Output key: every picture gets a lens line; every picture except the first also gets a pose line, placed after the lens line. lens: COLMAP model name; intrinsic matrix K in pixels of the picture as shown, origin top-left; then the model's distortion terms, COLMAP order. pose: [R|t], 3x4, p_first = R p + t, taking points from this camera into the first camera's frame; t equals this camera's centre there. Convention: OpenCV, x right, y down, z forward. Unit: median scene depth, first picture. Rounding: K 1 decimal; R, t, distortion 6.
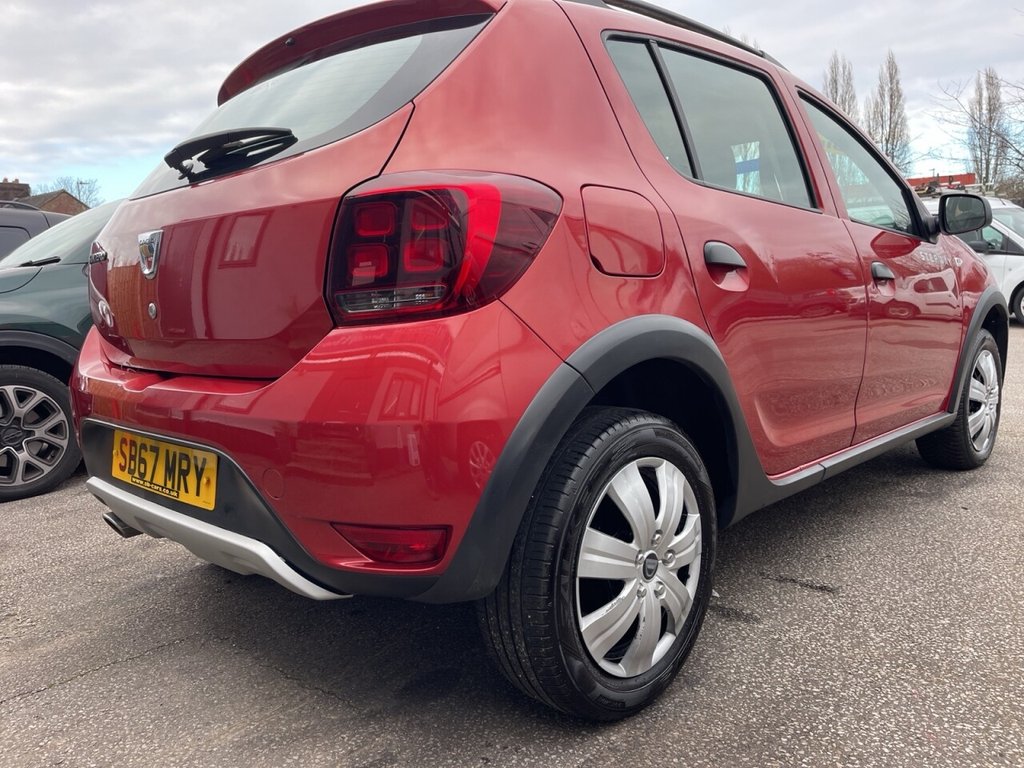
lens RADIAL K [[771.1, 0, 505.3], [0, 771.1, 376.2], [0, 0, 1]] dist [0.080656, -0.108814]
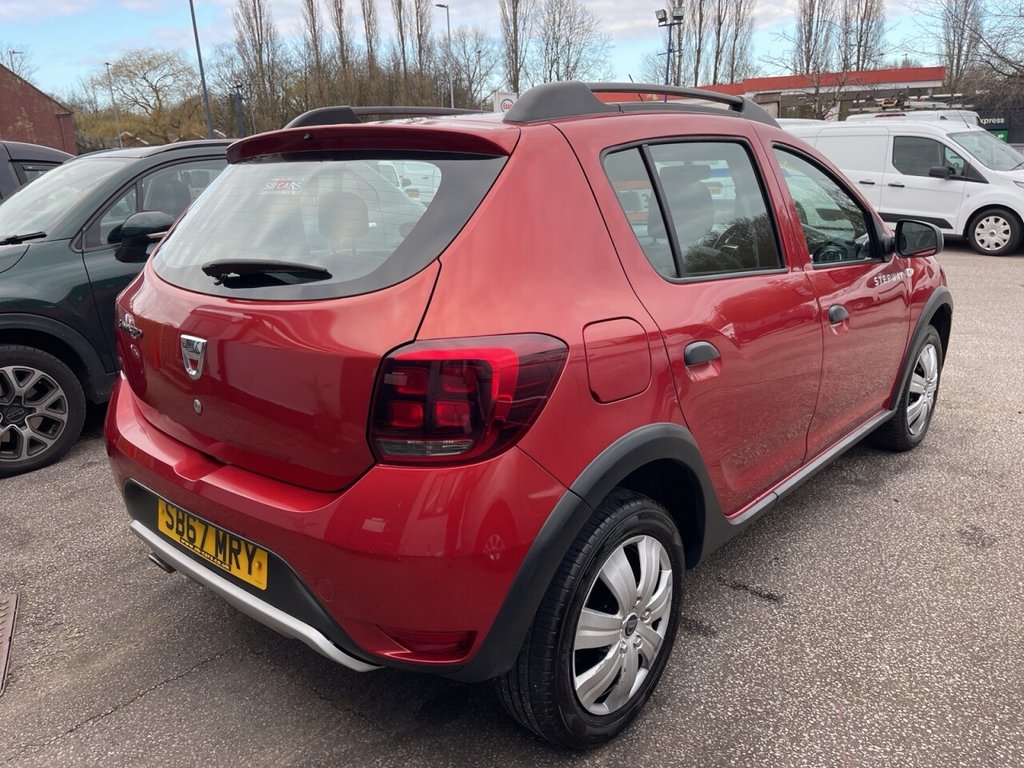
lens RADIAL K [[771.1, 0, 505.5], [0, 771.1, 375.1], [0, 0, 1]] dist [0.080656, -0.108814]
pose [[0.998813, 0.001954, 0.048673, -0.061226], [-0.008804, 0.989981, 0.140929, -0.278524], [-0.047910, -0.141190, 0.988822, -0.119393]]
